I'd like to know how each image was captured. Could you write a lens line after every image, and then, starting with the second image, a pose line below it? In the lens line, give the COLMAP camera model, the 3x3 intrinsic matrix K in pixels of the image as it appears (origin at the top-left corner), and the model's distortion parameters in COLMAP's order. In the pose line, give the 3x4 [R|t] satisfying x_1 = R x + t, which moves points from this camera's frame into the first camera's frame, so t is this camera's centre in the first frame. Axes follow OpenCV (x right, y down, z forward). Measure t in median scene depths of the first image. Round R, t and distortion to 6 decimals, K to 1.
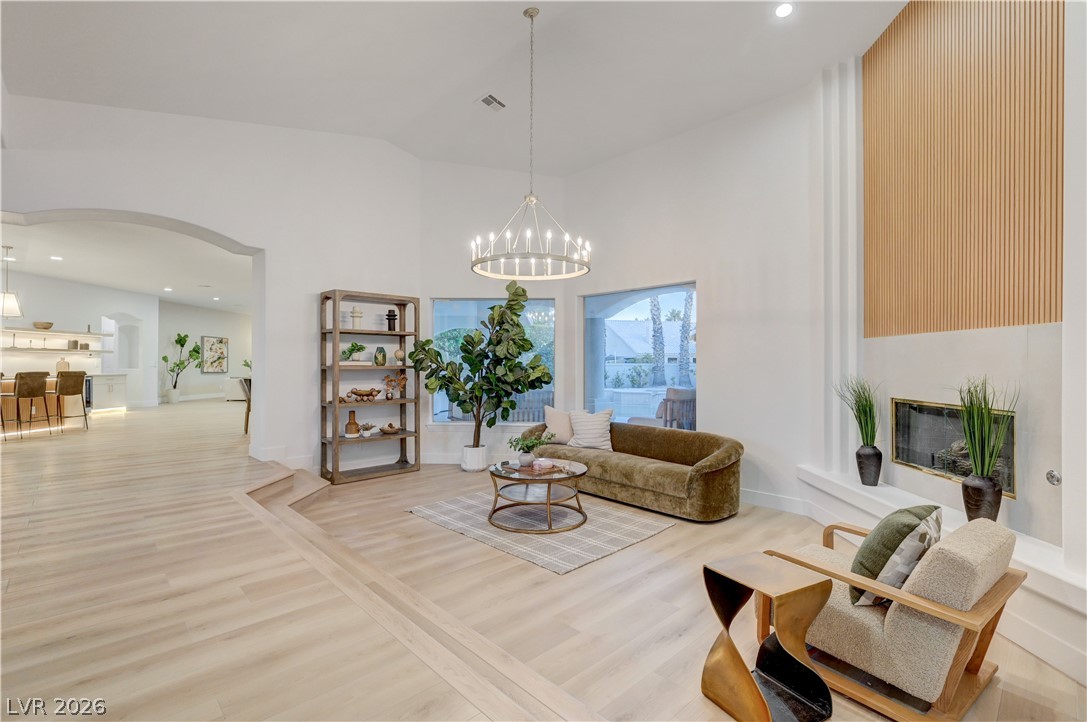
lens RADIAL K [[499.2, 0, 543.5], [0, 499.2, 361.0], [0, 0, 1]] dist [0.002859, 0.000350]
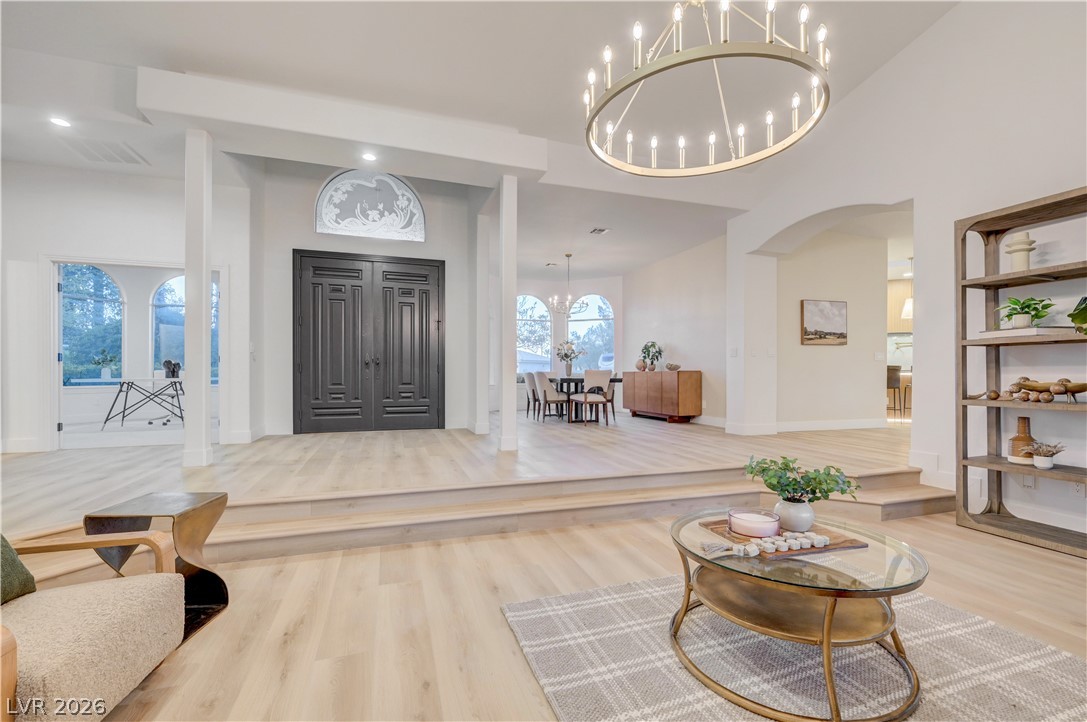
lens RADIAL K [[471.5, 0, 542.8], [0, 471.5, 367.2], [0, 0, 1]] dist [0.001382, 0.000768]
pose [[-0.429455, -0.013504, -0.902987, 0.452148], [0.001639, 0.999875, -0.015733, 0.066076], [0.903087, -0.008236, -0.429379, 0.968173]]
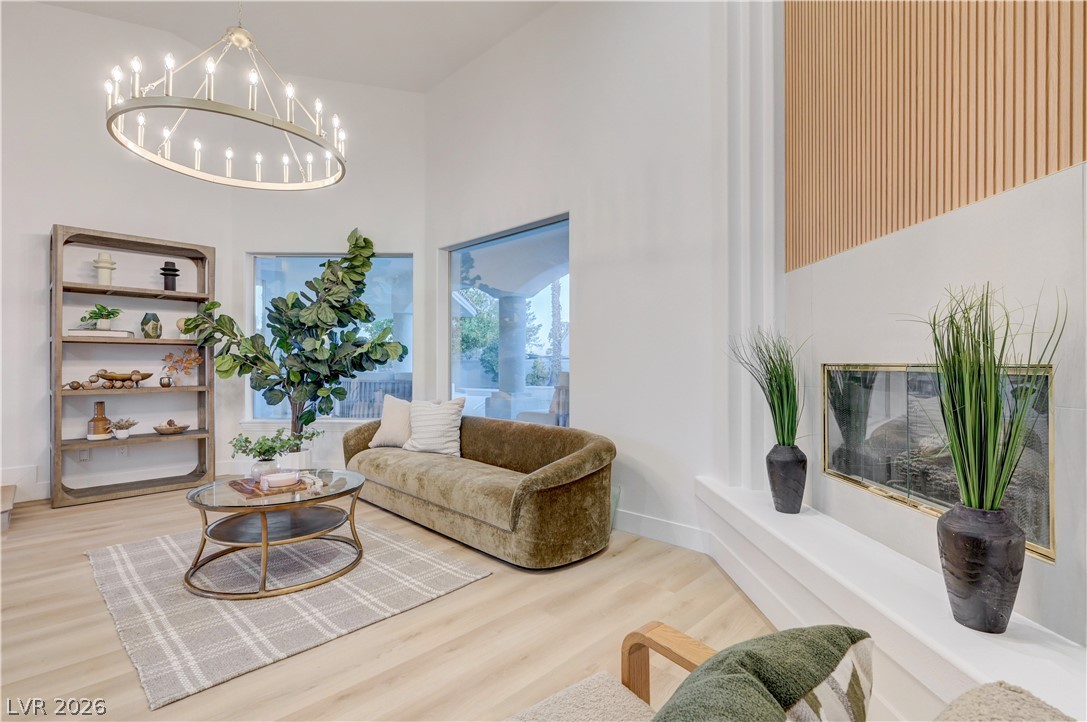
lens RADIAL K [[504.1, 0, 546.1], [0, 504.1, 363.8], [0, 0, 1]] dist [0.003519, 0.000433]
pose [[0.999410, -0.000790, 0.034344, 0.292960], [0.000801, 1.000000, -0.000304, 0.061406], [-0.034344, 0.000332, 0.999410, 0.348224]]
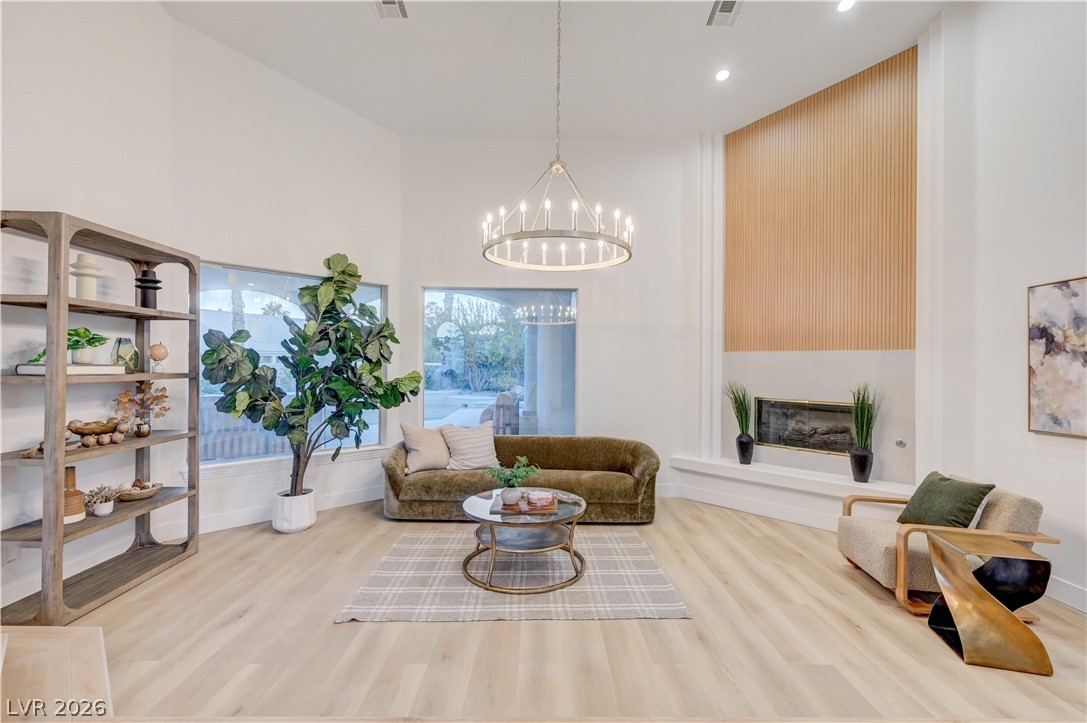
lens RADIAL K [[487.3, 0, 546.5], [0, 487.3, 361.9], [0, 0, 1]] dist [0.000384, -0.000071]
pose [[0.675872, 0.007719, 0.736979, -0.551951], [-0.013836, 0.999902, 0.002216, -0.013839], [-0.736889, -0.011694, 0.675912, 0.441442]]
